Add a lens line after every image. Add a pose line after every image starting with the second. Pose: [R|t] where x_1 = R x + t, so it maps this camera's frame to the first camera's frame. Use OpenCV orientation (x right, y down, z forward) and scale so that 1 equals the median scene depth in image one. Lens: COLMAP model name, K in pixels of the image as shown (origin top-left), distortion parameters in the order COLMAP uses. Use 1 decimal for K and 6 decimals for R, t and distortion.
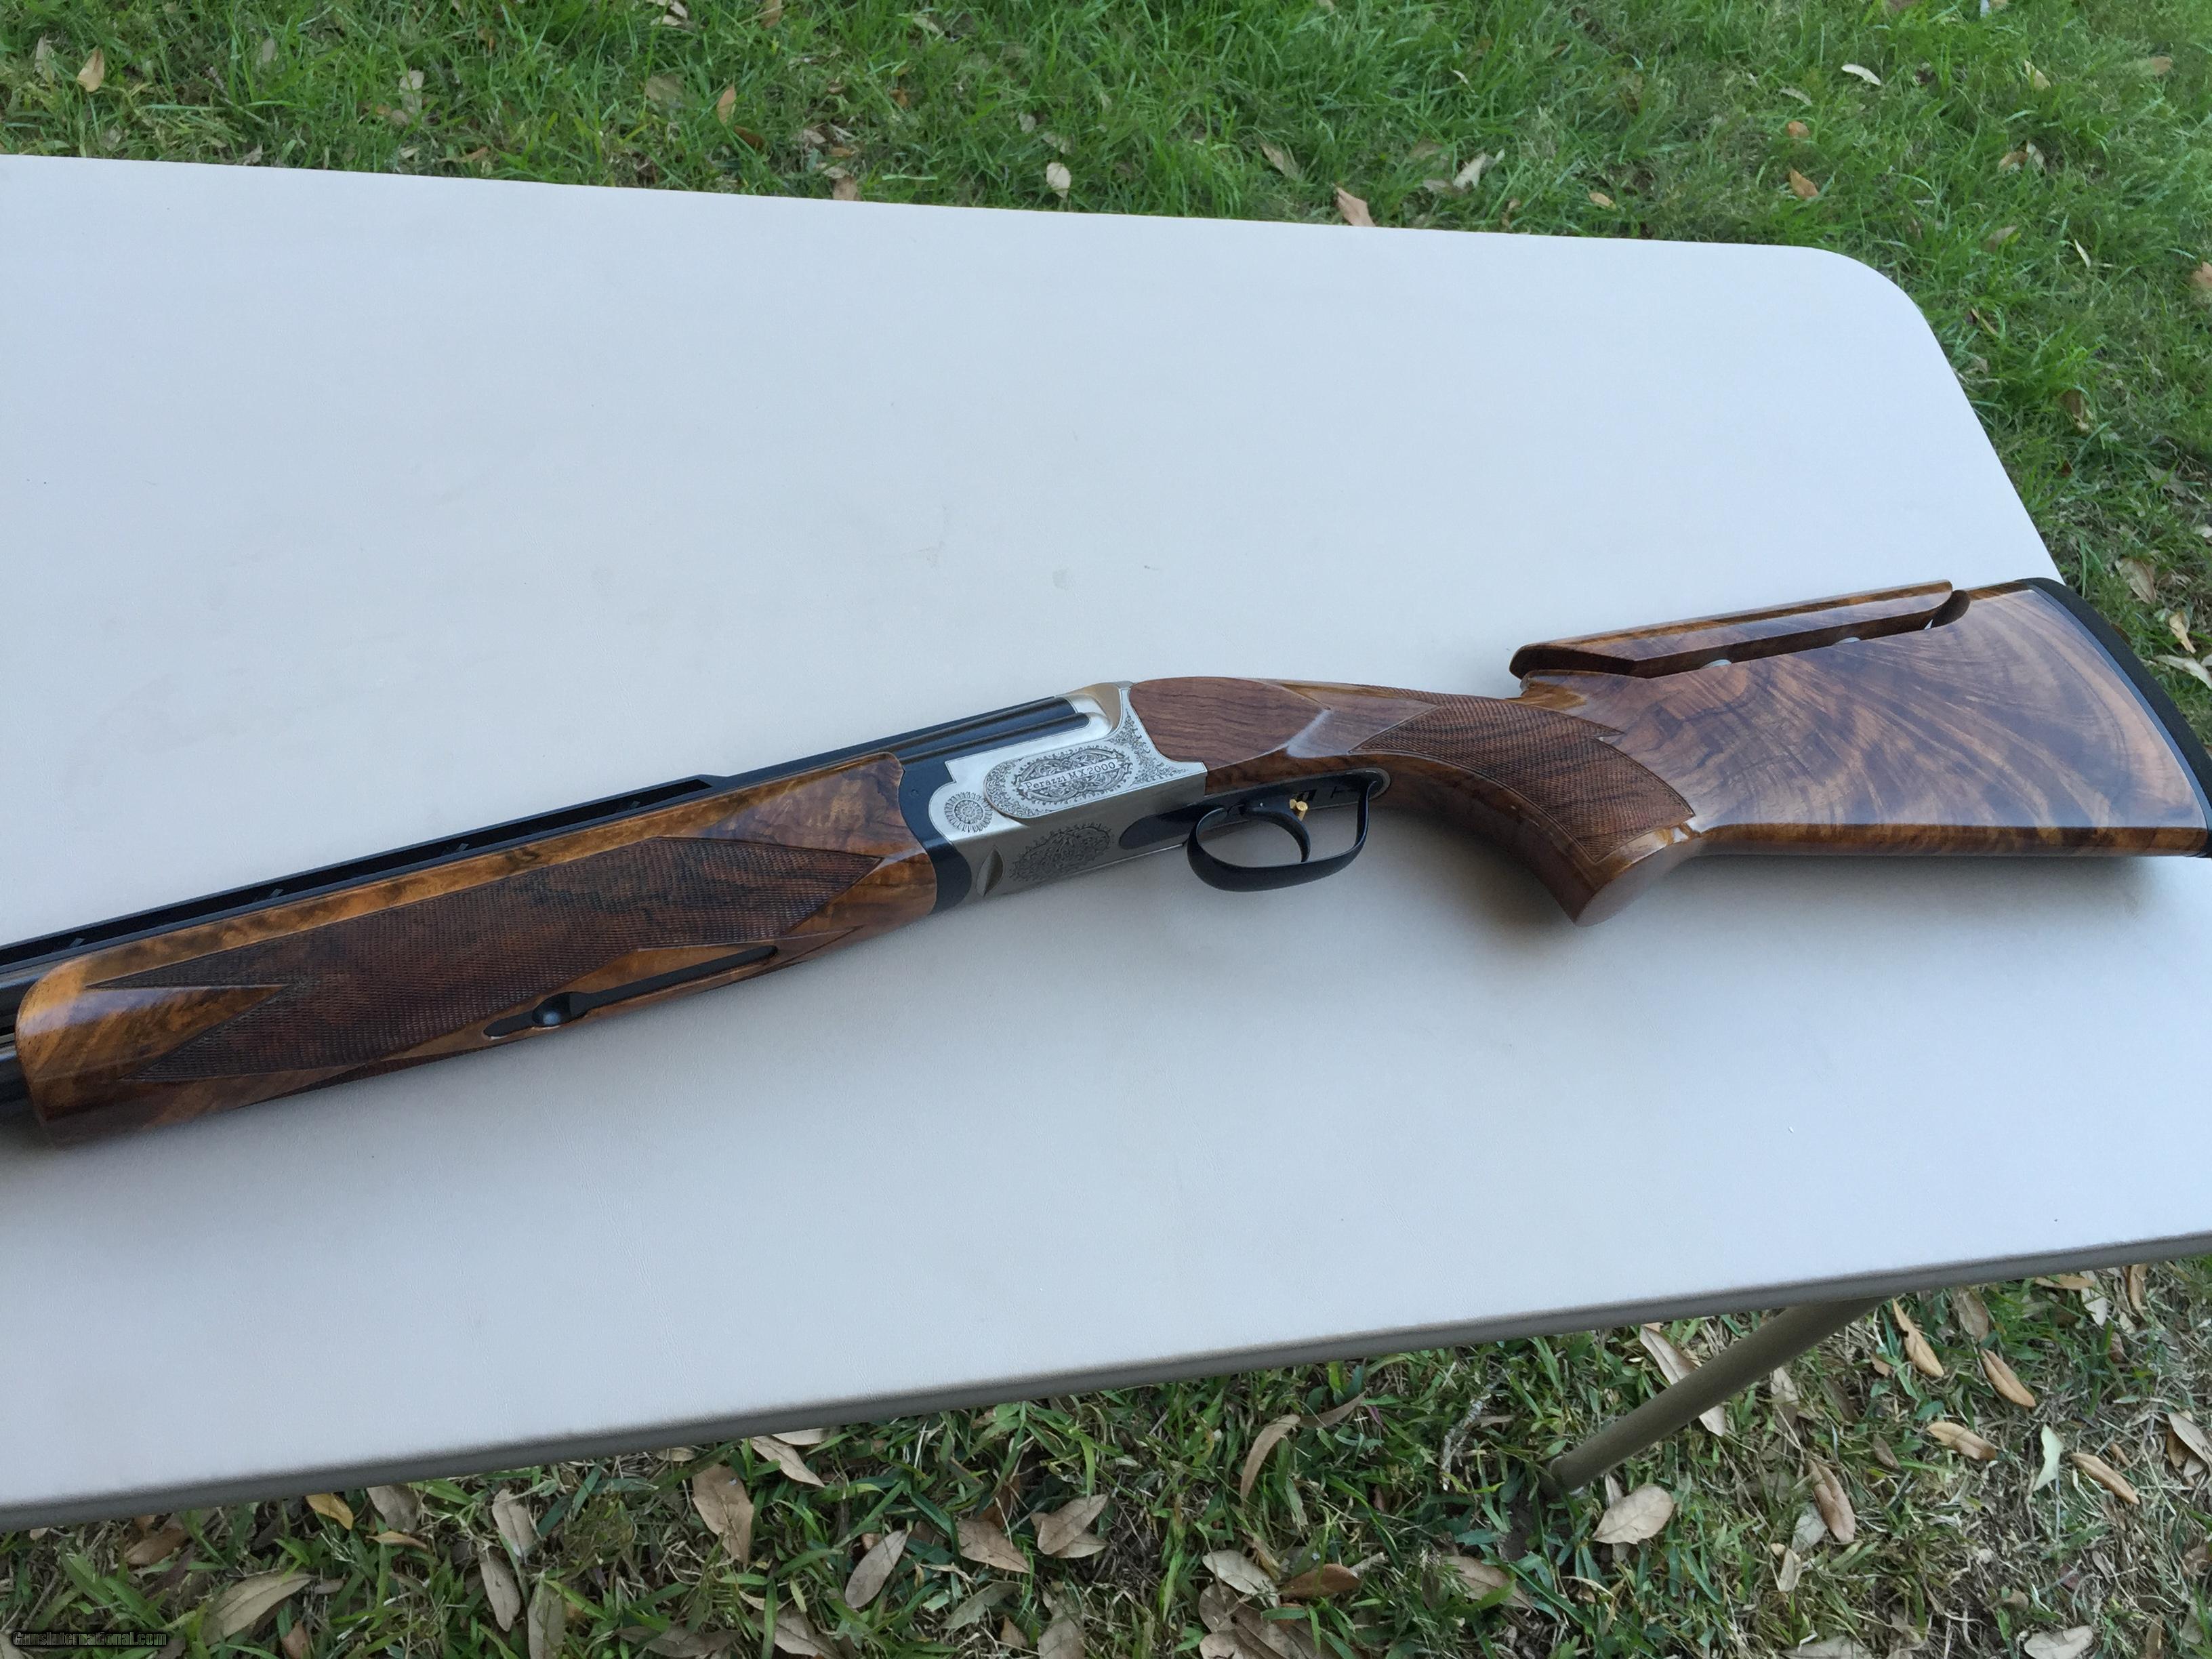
lens RADIAL K [[1918.7, 0, 1103.4], [0, 1918.7, 833.5], [0, 0, 1]] dist [0.074378, -0.121285]
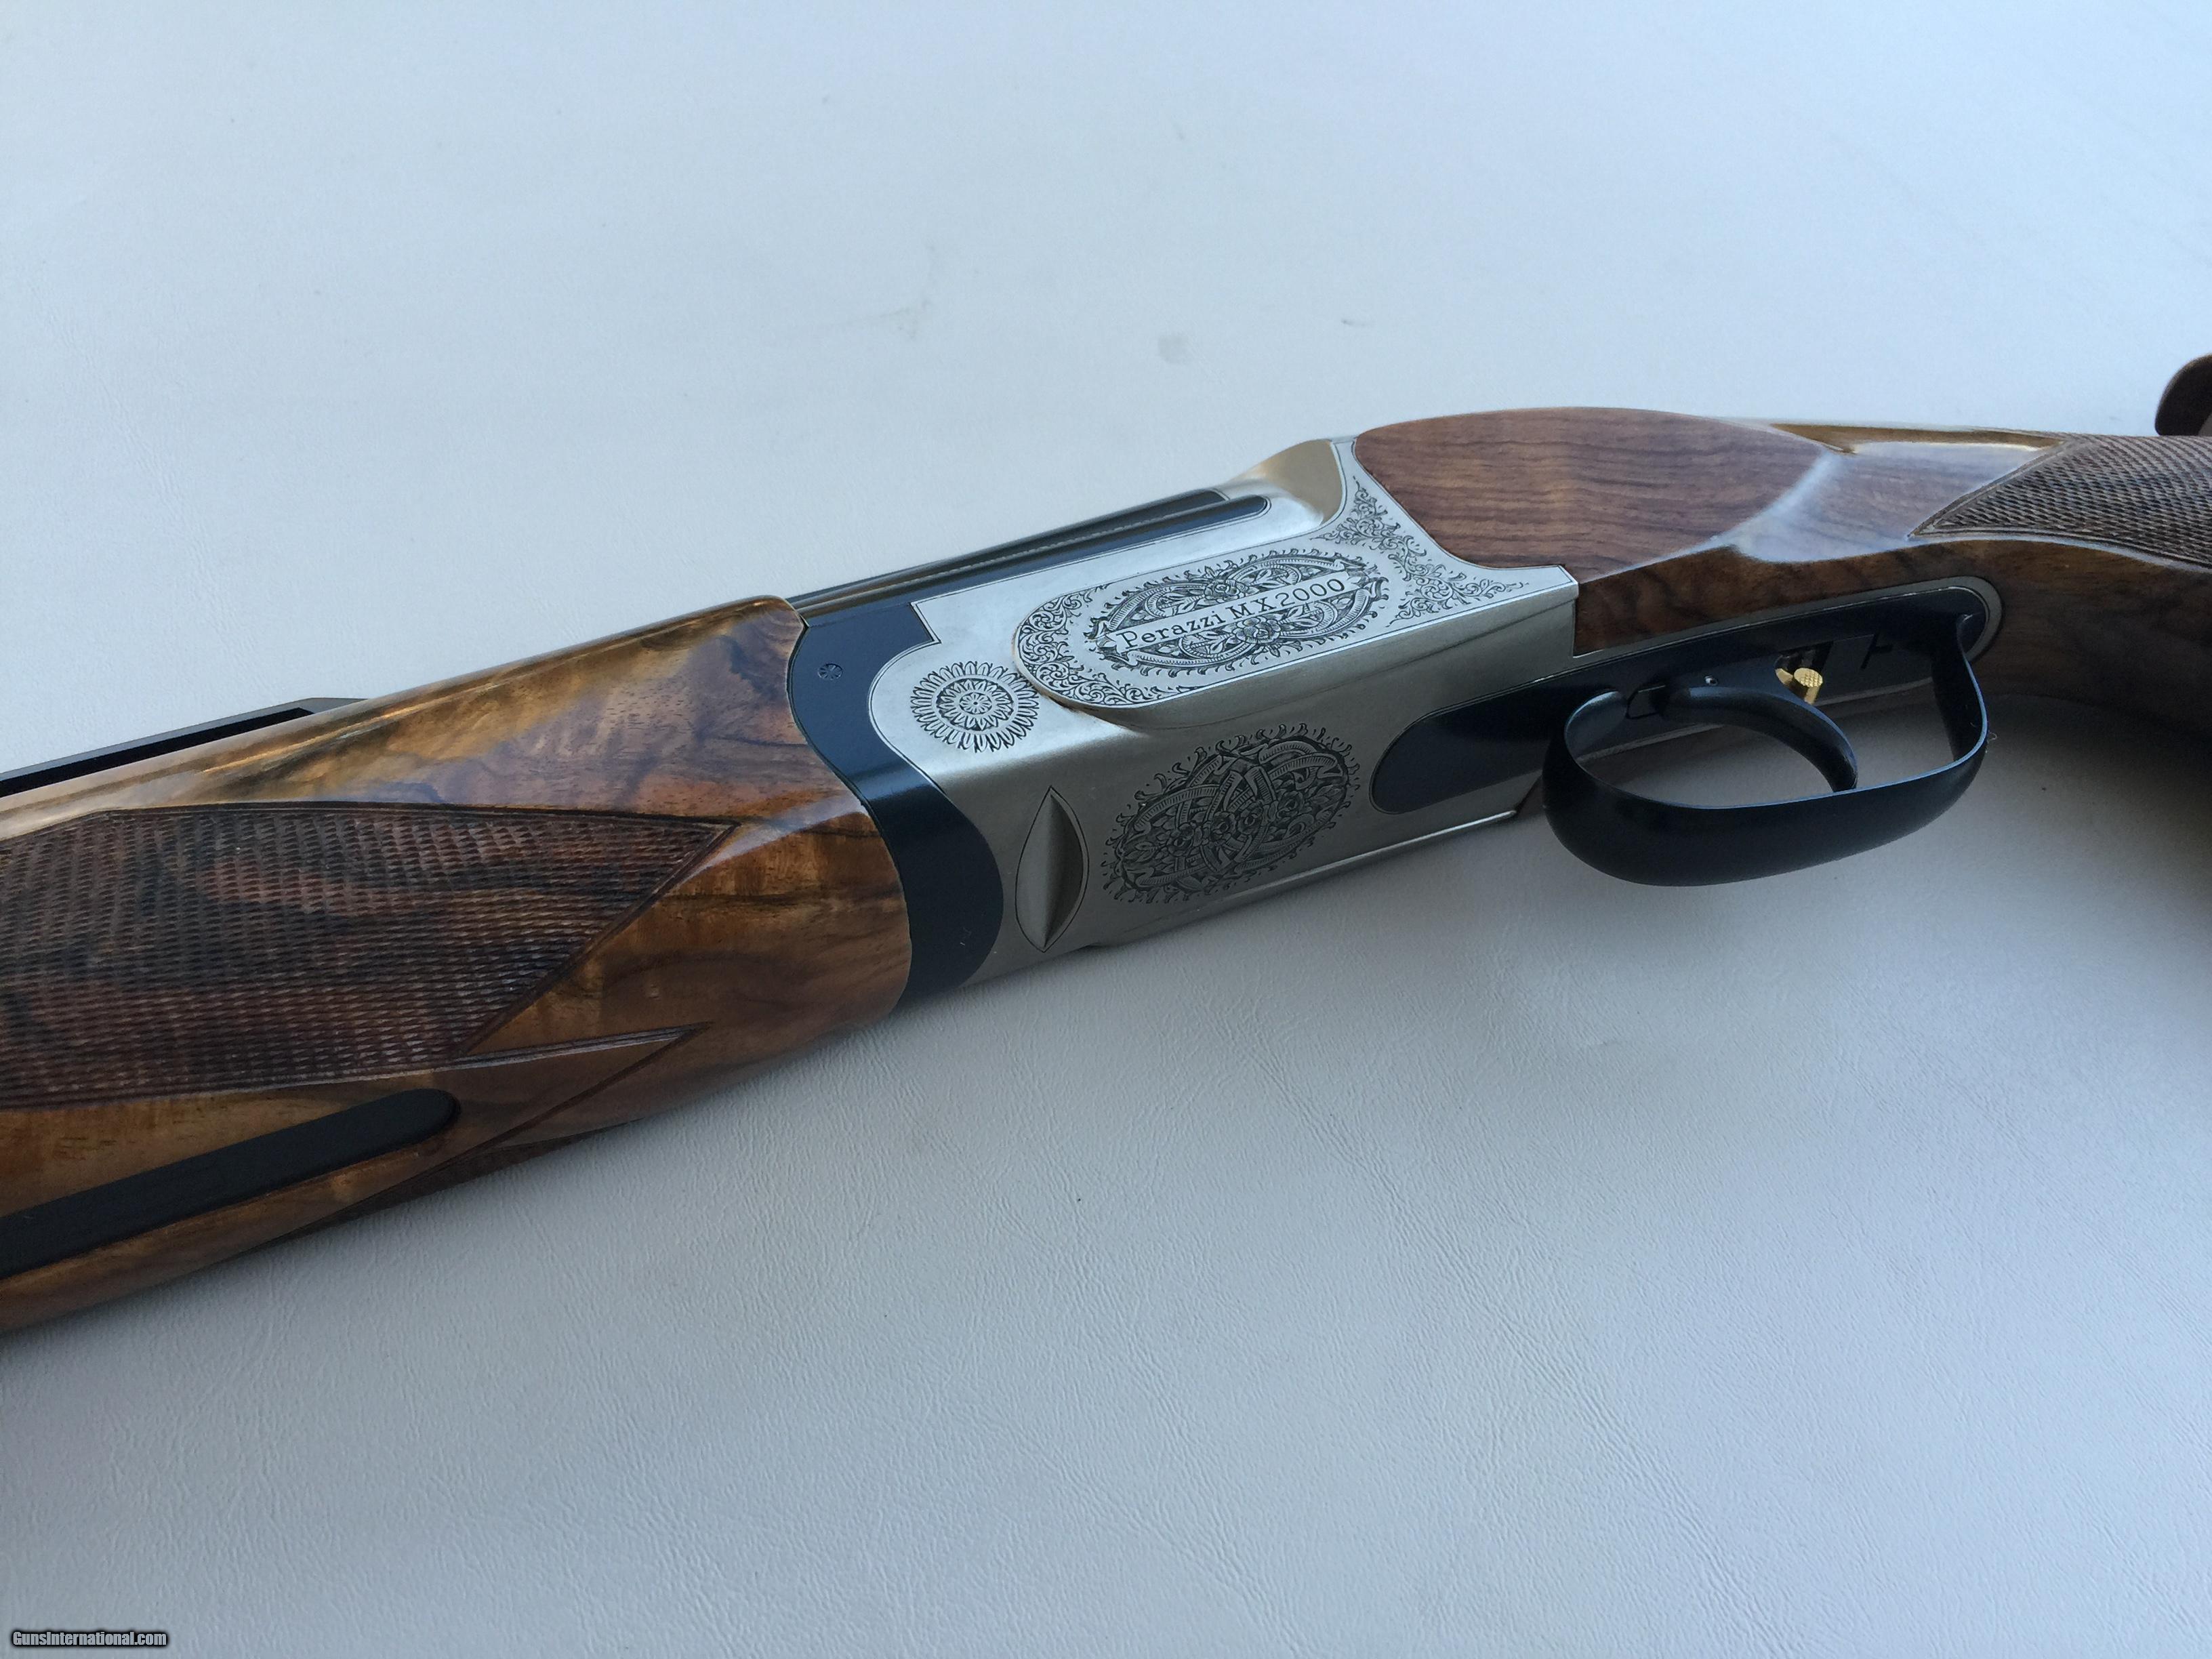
lens RADIAL K [[1918.7, 0, 1103.4], [0, 1918.7, 833.5], [0, 0, 1]] dist [0.074378, -0.121285]
pose [[0.992678, -0.098792, -0.069505, -0.021119], [0.087056, 0.984023, -0.155307, 0.073564], [0.083738, 0.148119, 0.985418, 0.623509]]
